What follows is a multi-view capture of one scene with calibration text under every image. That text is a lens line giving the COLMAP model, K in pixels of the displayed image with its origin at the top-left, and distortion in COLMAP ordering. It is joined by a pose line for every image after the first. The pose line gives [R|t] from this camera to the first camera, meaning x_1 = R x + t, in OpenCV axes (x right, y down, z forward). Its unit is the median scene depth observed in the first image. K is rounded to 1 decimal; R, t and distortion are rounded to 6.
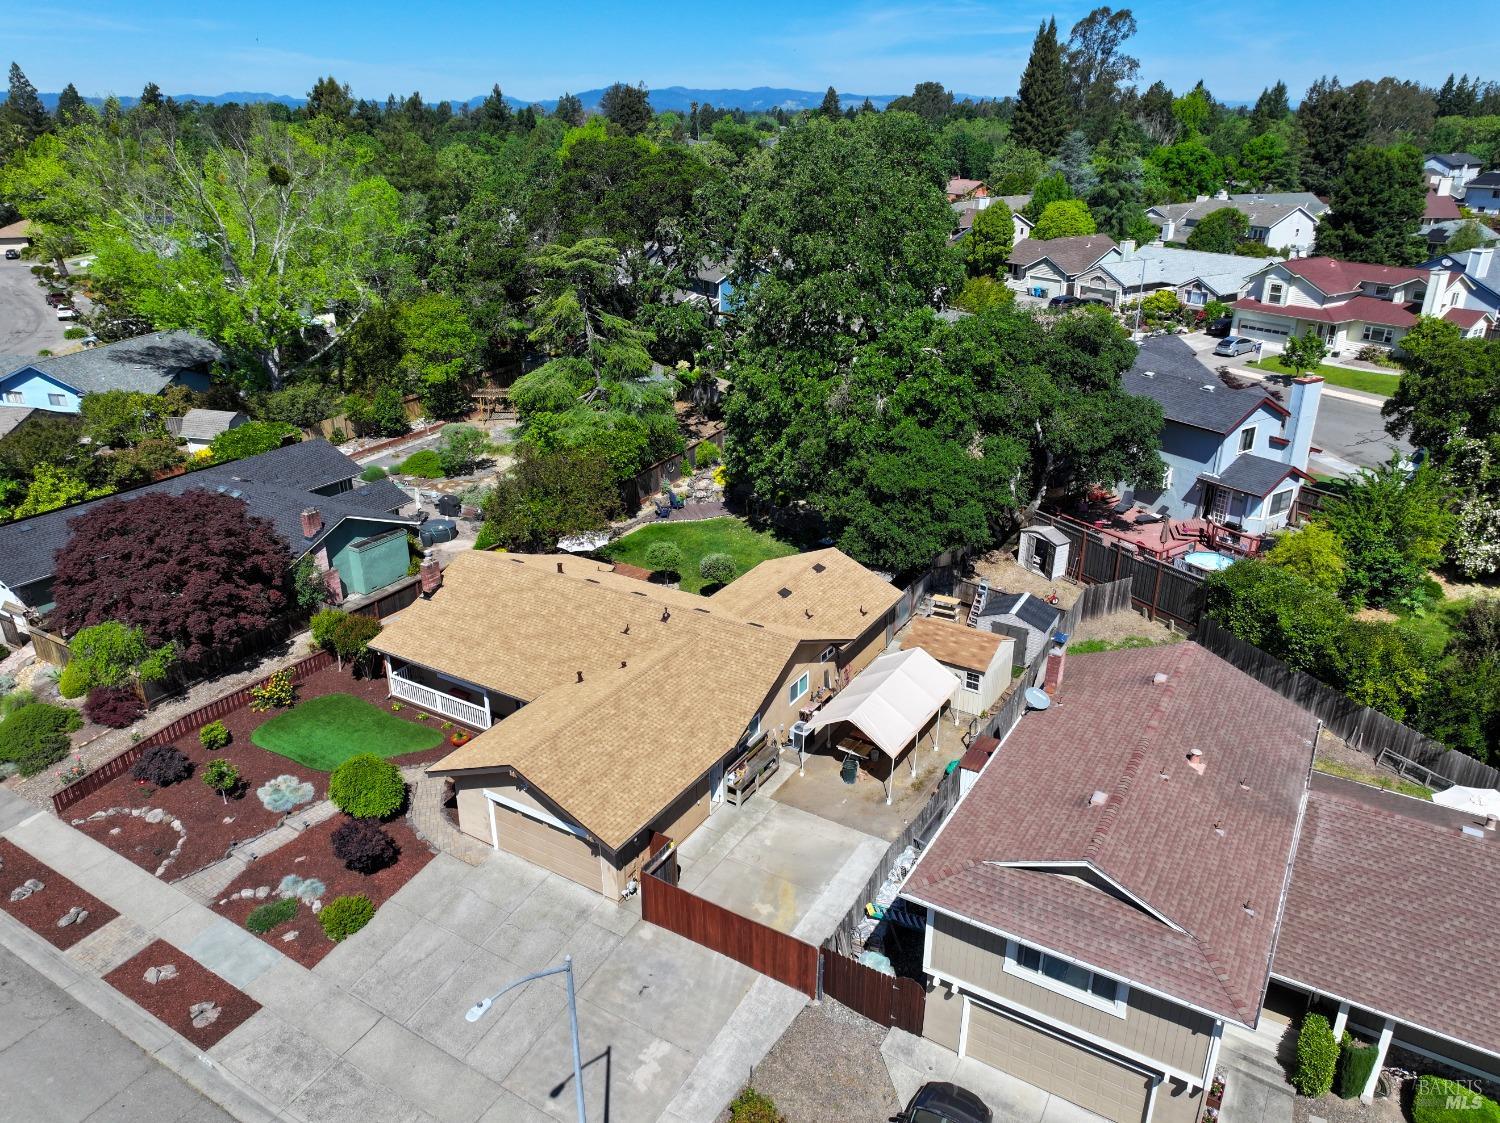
lens RADIAL K [[1052.3, 0, 750.0], [0, 1052.3, 561.5], [0, 0, 1]] dist [-0.000043, 0.015332]
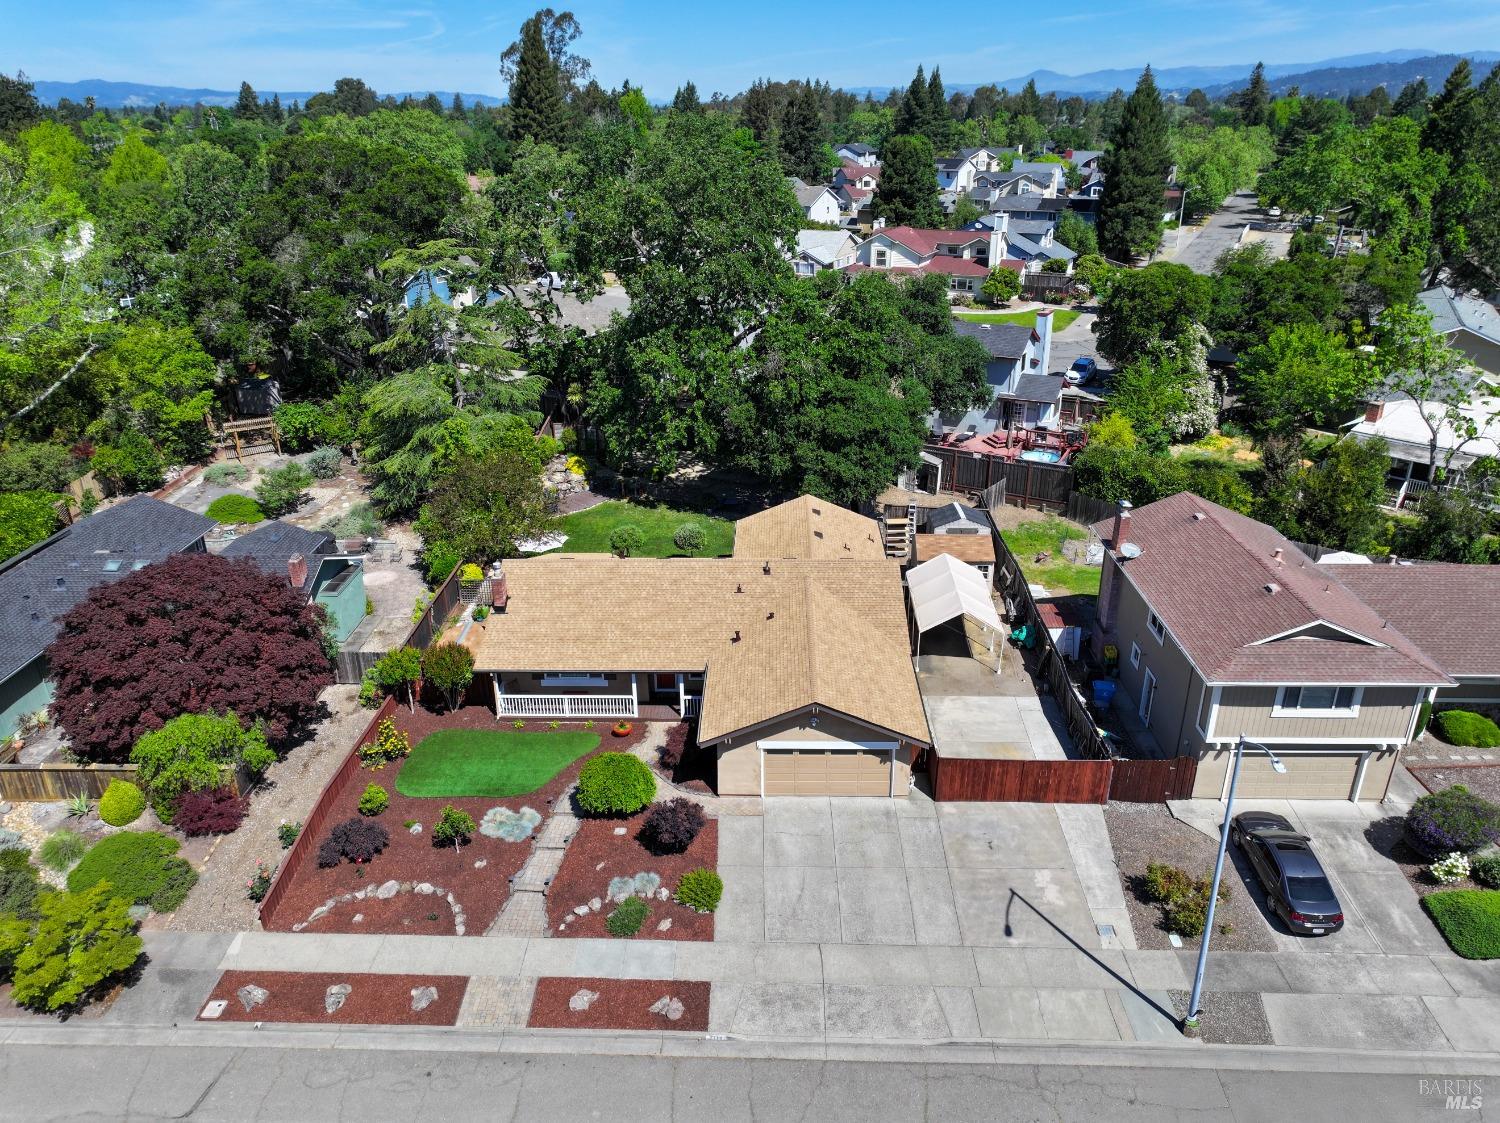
lens RADIAL K [[1052.3, 0, 750.0], [0, 1052.3, 561.5], [0, 0, 1]] dist [-0.000043, 0.015332]
pose [[0.864531, -0.201986, 0.460203, -0.483125], [0.201031, 0.978220, 0.051693, -0.012999], [-0.460621, 0.047825, 0.886307, 0.033840]]
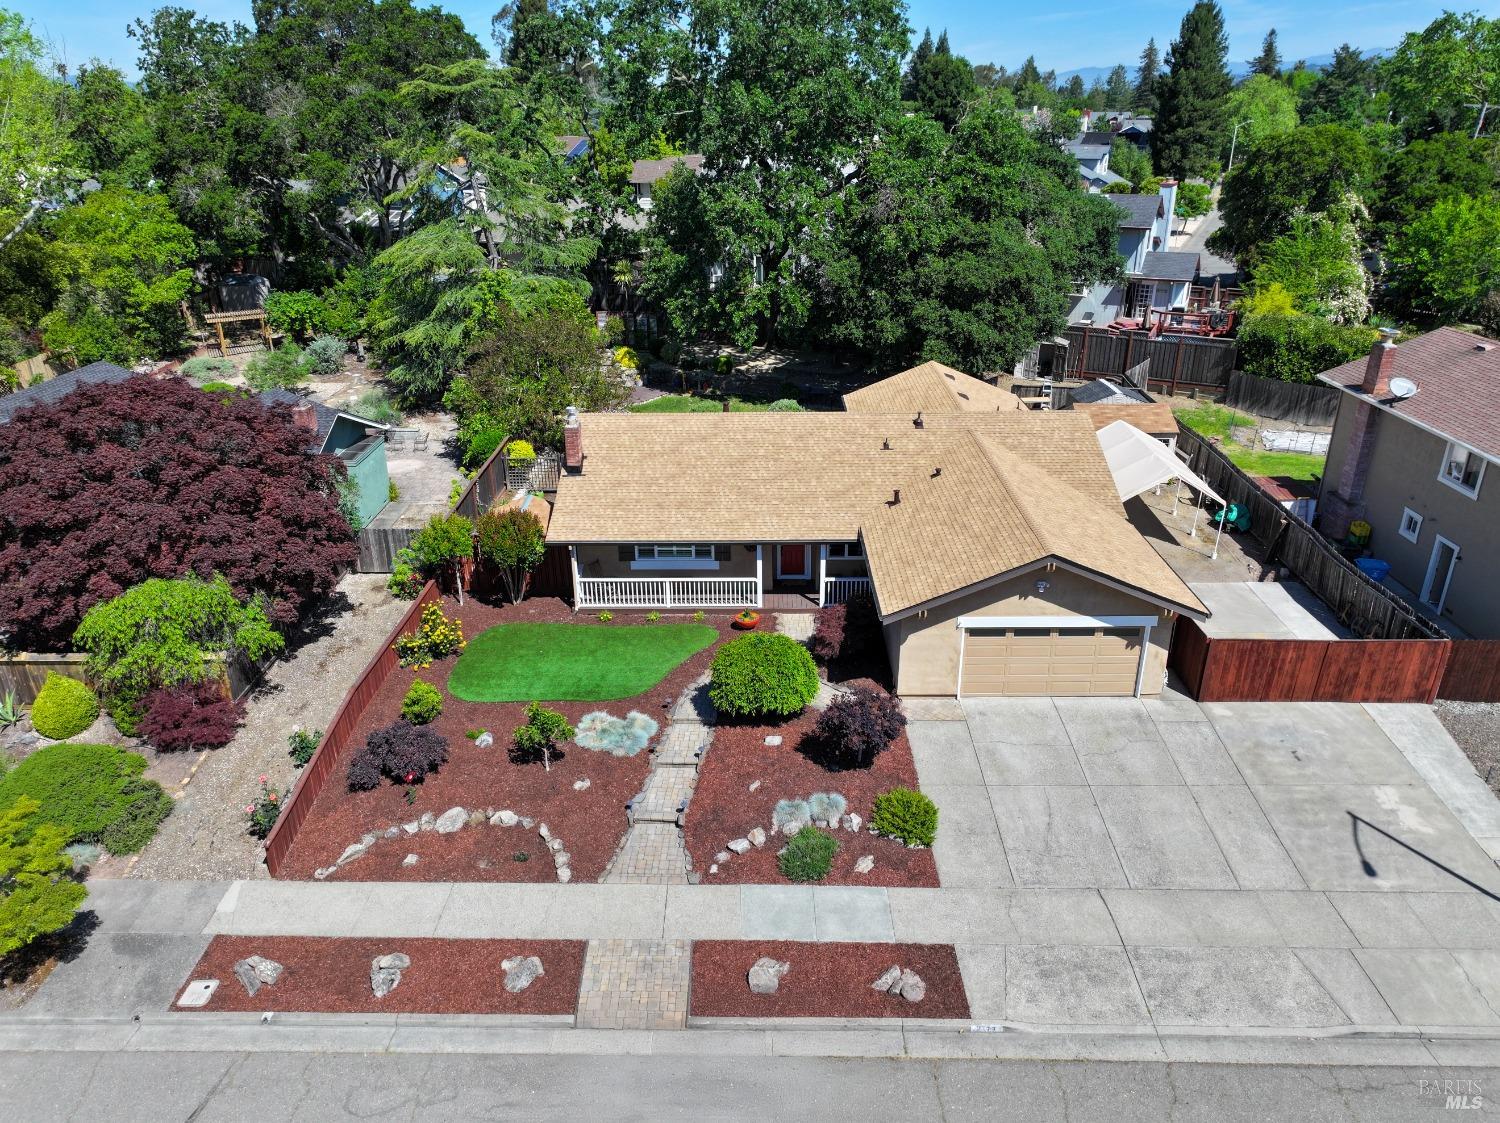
lens RADIAL K [[1052.3, 0, 750.0], [0, 1052.3, 561.5], [0, 0, 1]] dist [-0.000043, 0.015332]
pose [[0.856936, -0.207850, 0.471656, -0.497760], [0.206027, 0.976932, 0.056191, 0.069315], [-0.472455, 0.049021, 0.879990, 0.269302]]
